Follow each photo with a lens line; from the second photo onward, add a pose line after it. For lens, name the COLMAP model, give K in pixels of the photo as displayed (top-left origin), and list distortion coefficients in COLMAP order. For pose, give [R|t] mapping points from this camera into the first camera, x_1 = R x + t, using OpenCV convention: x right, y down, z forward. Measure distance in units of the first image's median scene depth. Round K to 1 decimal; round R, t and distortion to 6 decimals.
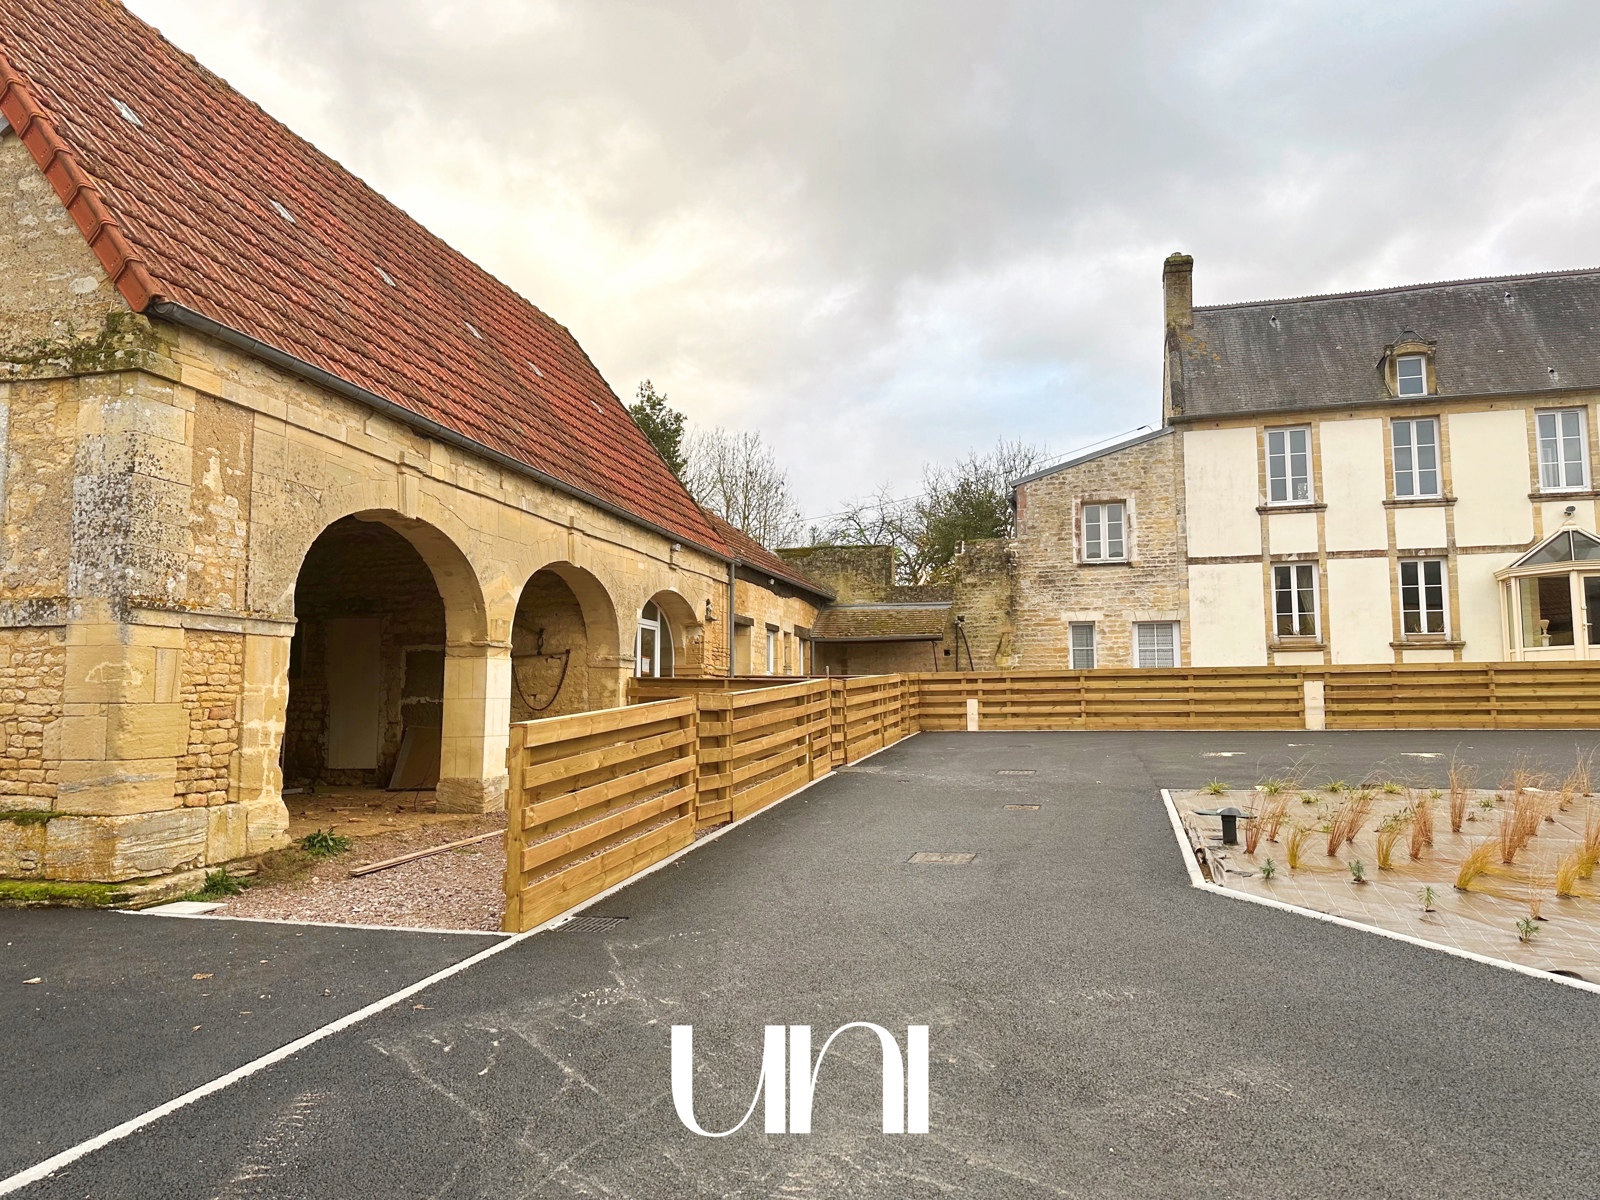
lens RADIAL K [[1115.2, 0, 833.6], [0, 1115.2, 610.6], [0, 0, 1]] dist [0.056980, -0.058810]
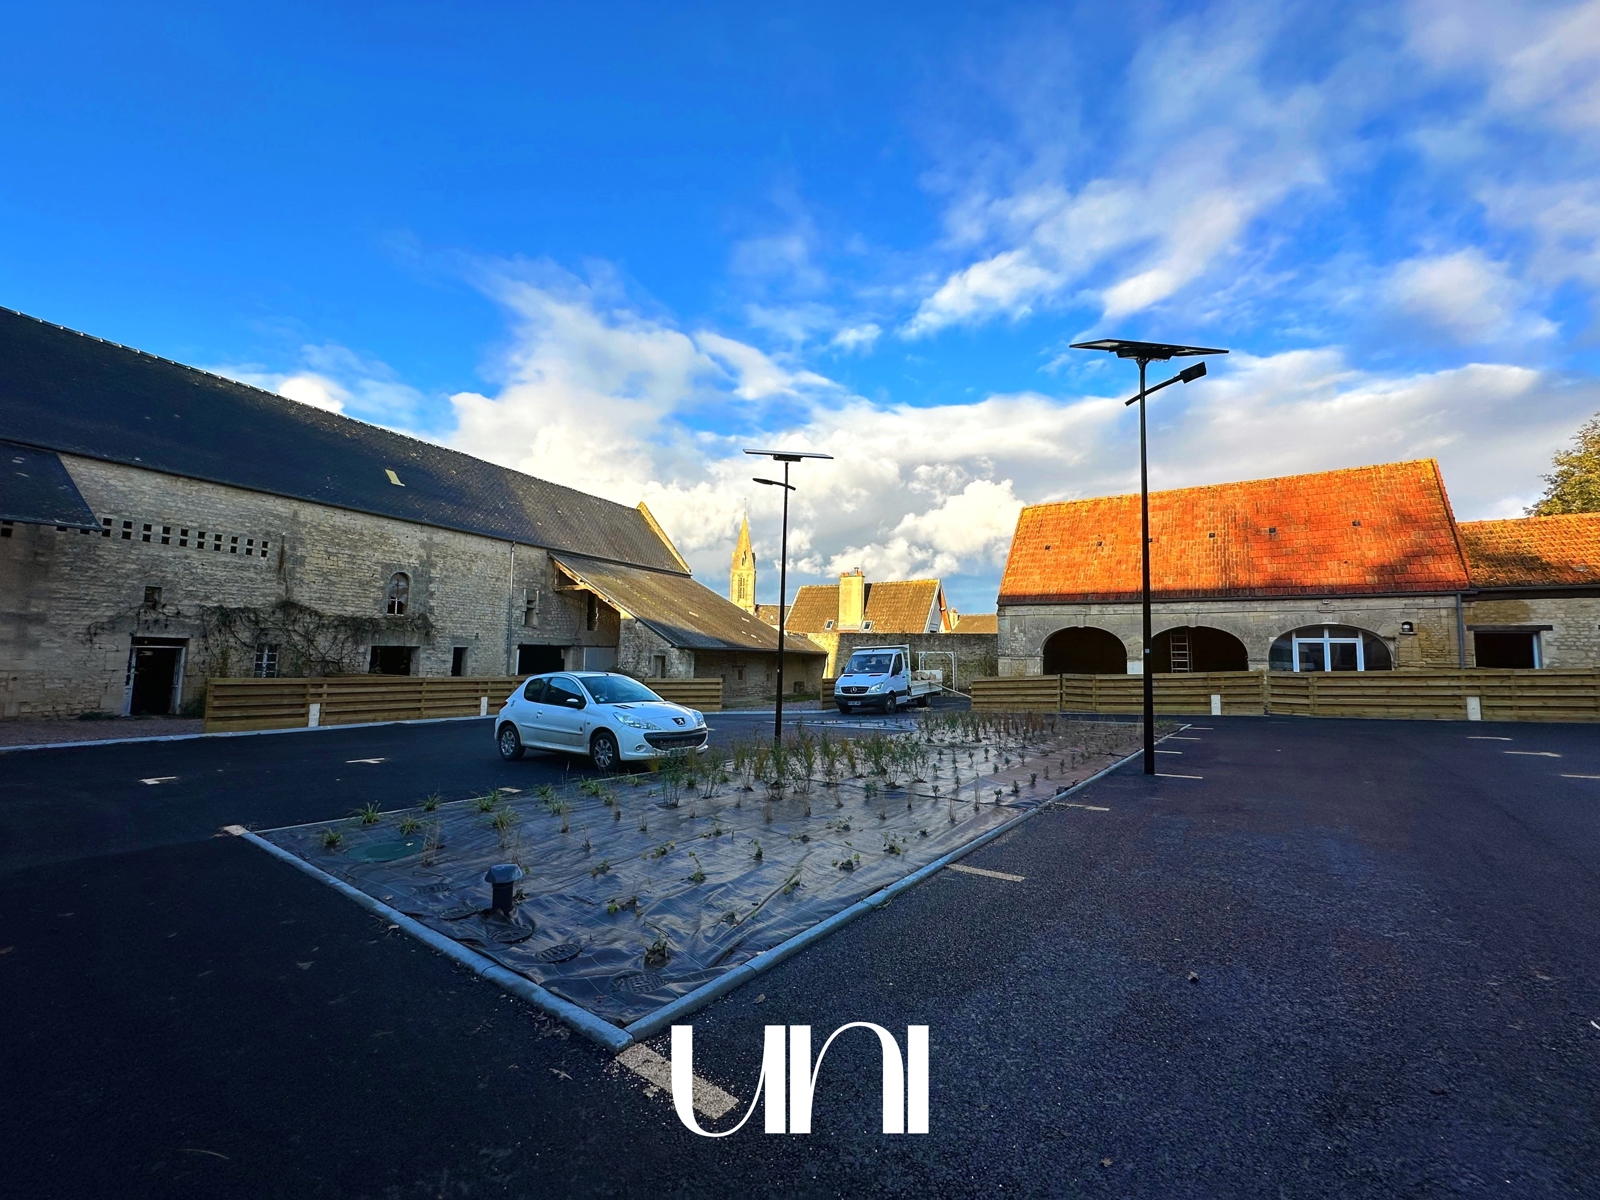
lens RADIAL K [[636.8, 0, 799.6], [0, 636.8, 599.2], [0, 0, 1]] dist [-0.001669, 0.000059]
pose [[-0.370311, -0.085094, -0.925002, 0.850790], [0.058386, 0.991694, -0.114604, 0.007641], [0.927071, -0.096447, -0.362267, 0.376022]]
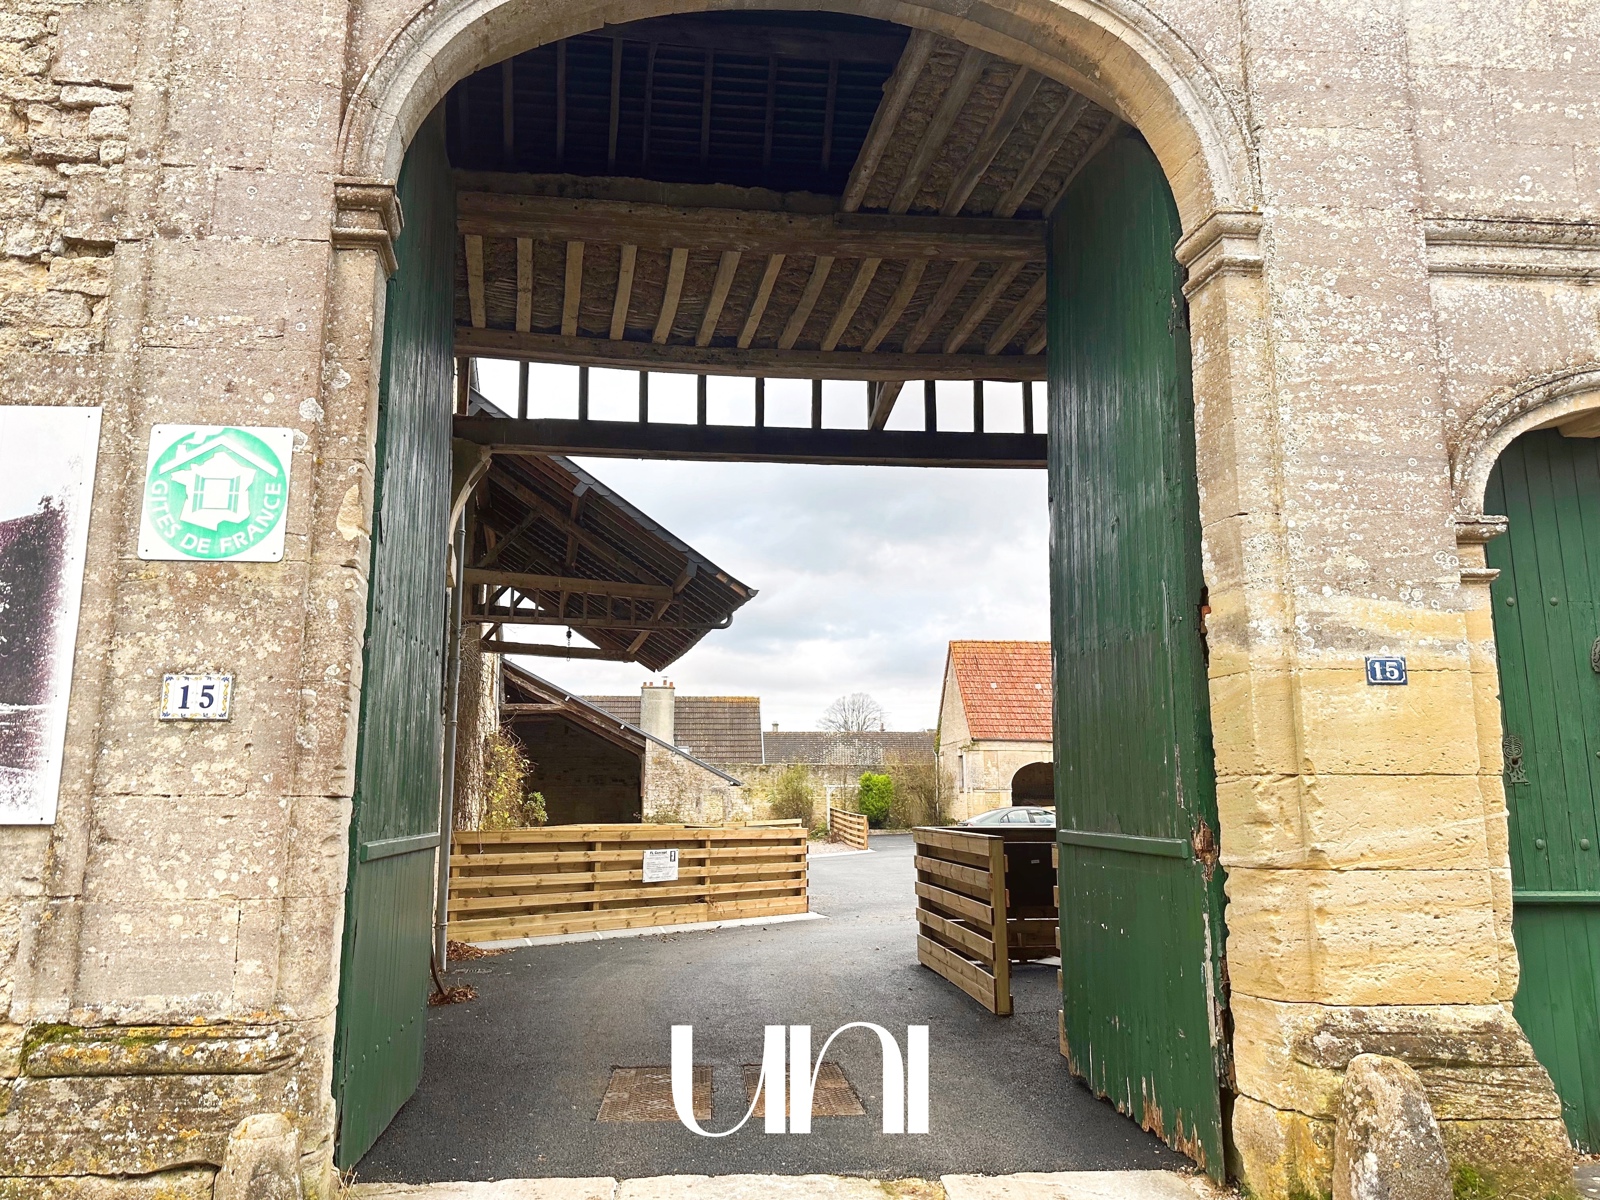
lens RADIAL K [[1115.2, 0, 796.2], [0, 1115.2, 605.3], [0, 0, 1]] dist [0.056980, -0.058810]
pose [[0.323218, -0.154706, -0.933593, 1.458550], [0.077350, 0.987564, -0.136870, -0.069097], [0.943158, -0.027974, 0.331165, -0.567430]]
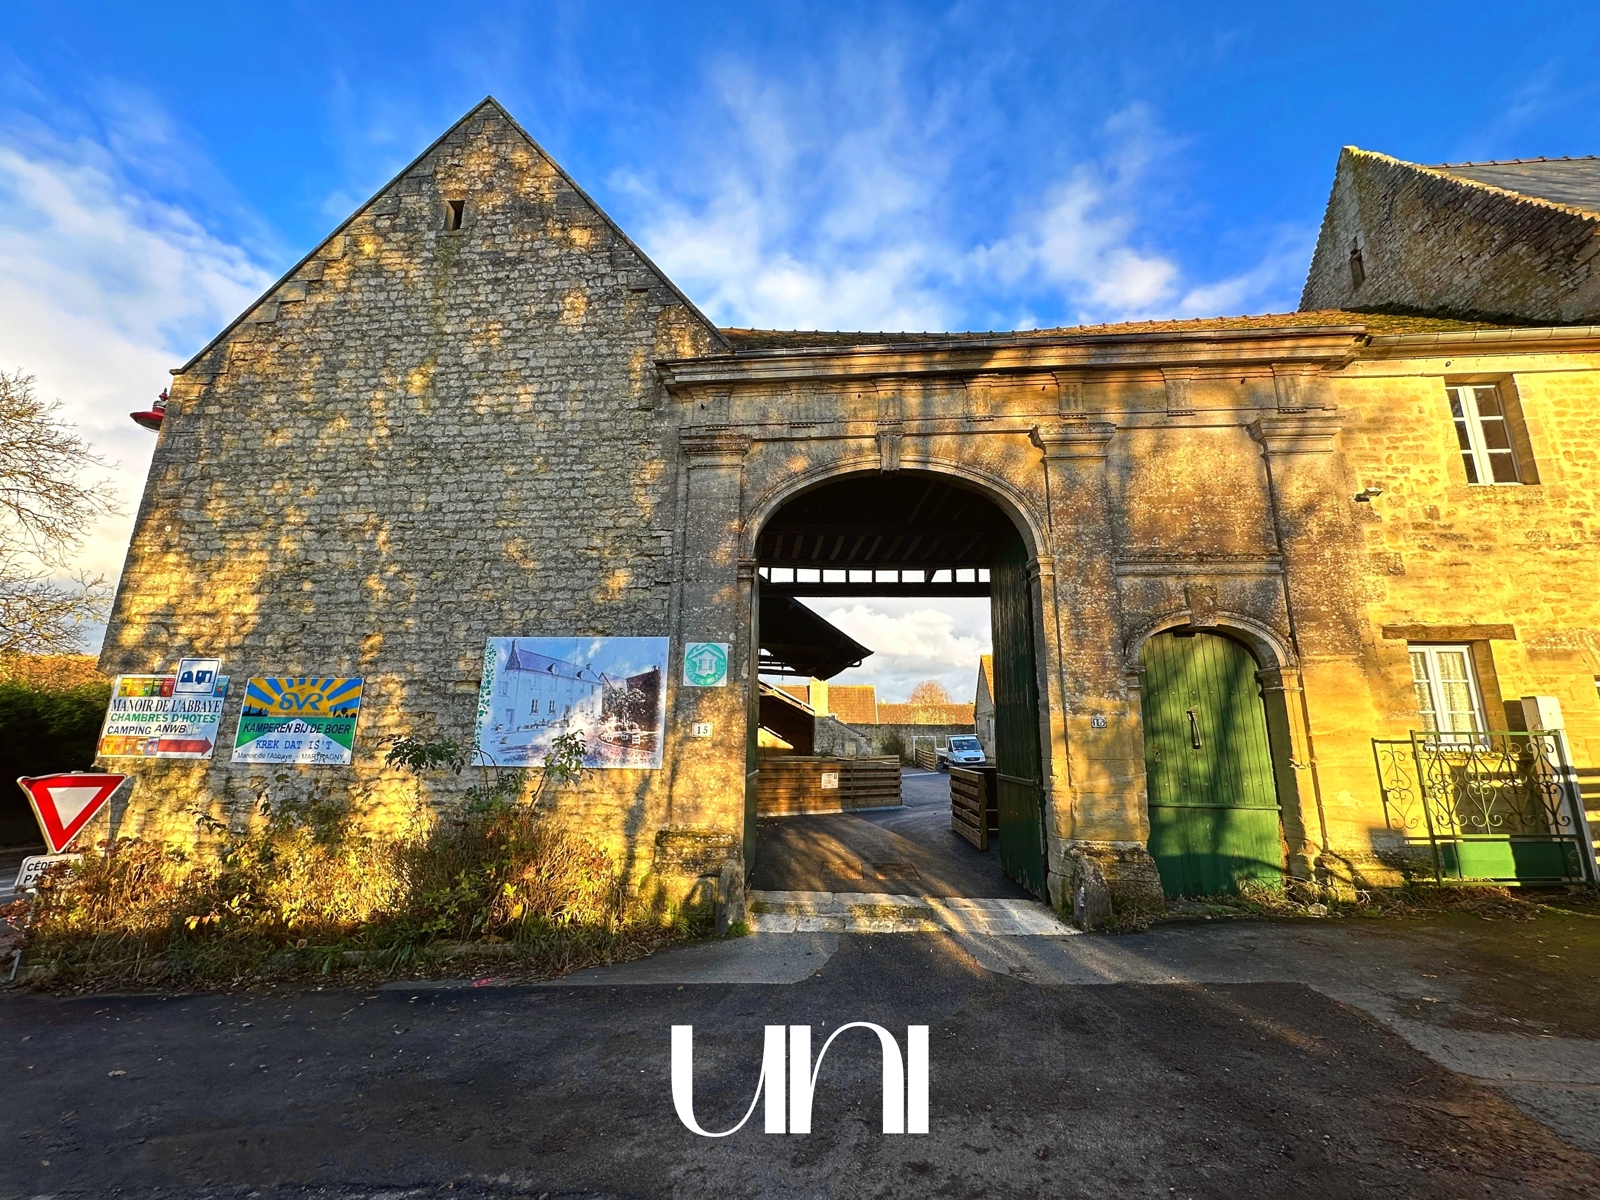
lens RADIAL K [[636.8, 0, 799.1], [0, 636.8, 599.1], [0, 0, 1]] dist [-0.001669, 0.000059]
pose [[0.178619, -0.201021, -0.963164, 1.575975], [0.069498, 0.979040, -0.191446, -0.084008], [0.981461, -0.032743, 0.188846, -0.603554]]
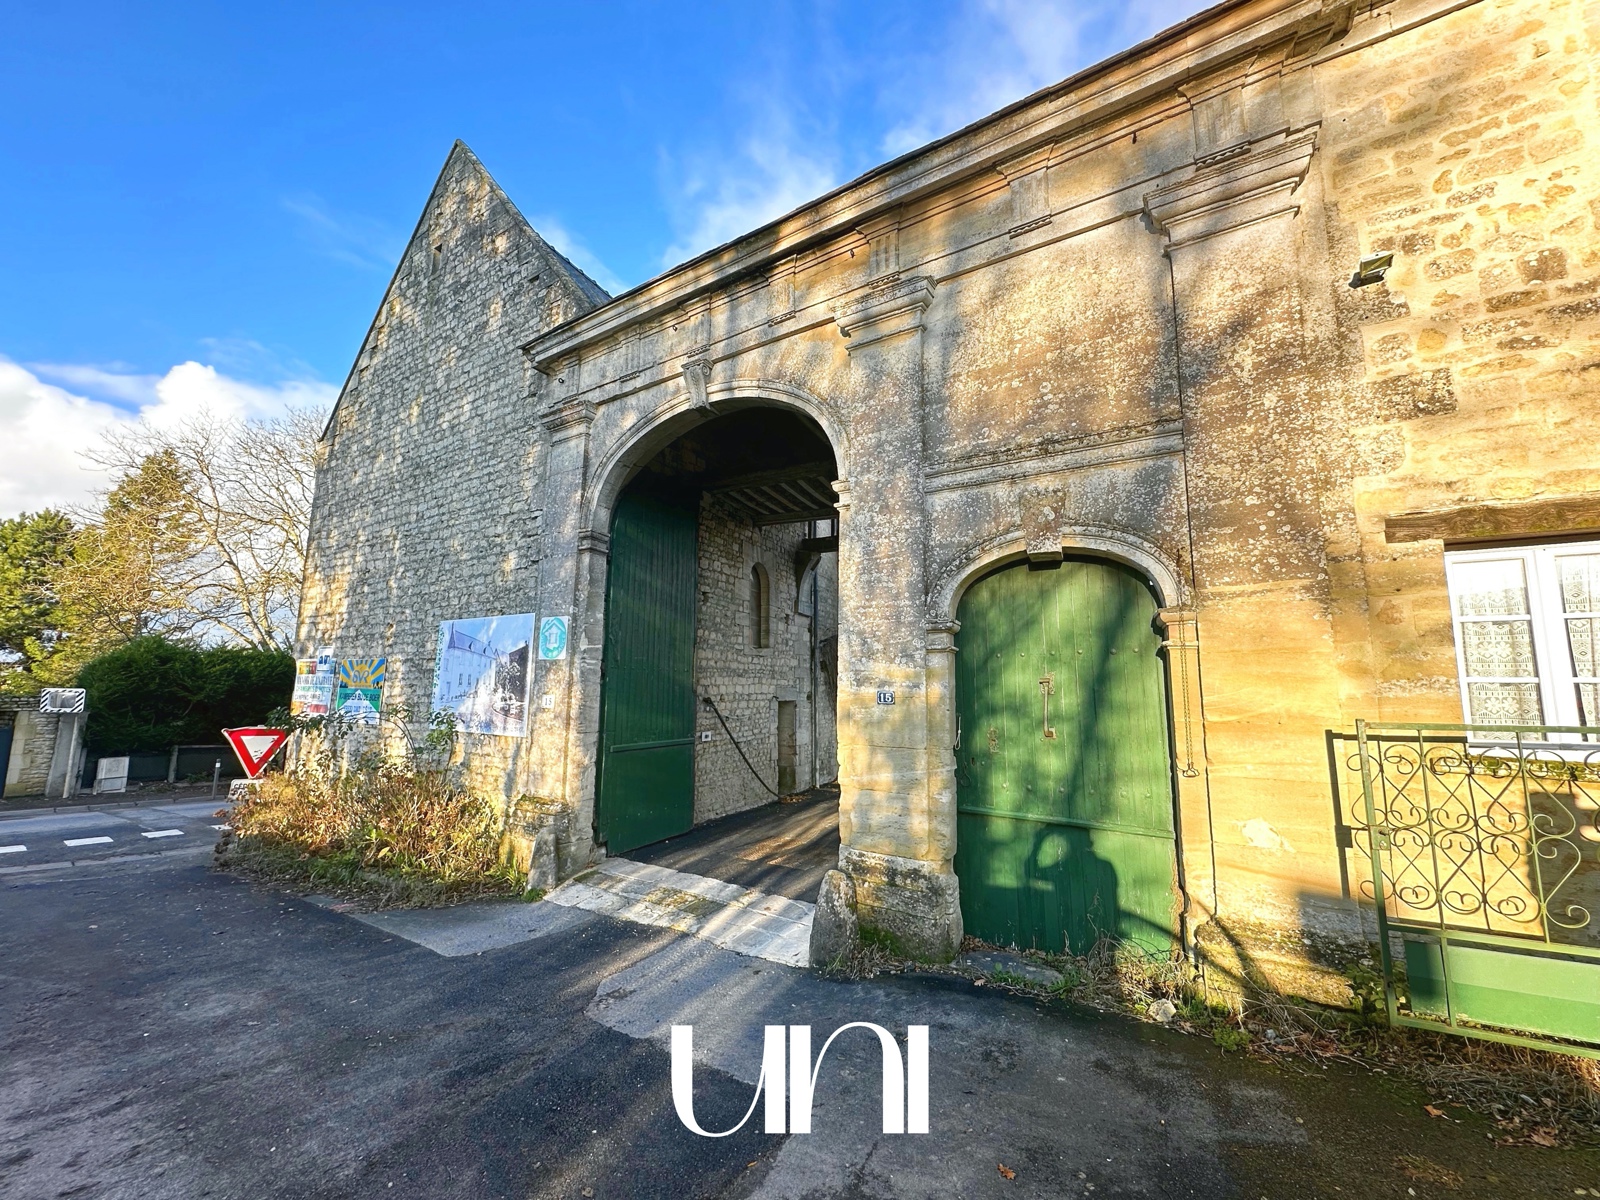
lens RADIAL K [[636.8, 0, 797.7], [0, 636.8, 598.1], [0, 0, 1]] dist [-0.001669, 0.000059]
pose [[-0.311903, -0.125717, -0.941760, 1.529822], [0.072308, 0.985192, -0.155463, -0.077360], [0.947358, -0.116587, -0.298194, -0.393886]]
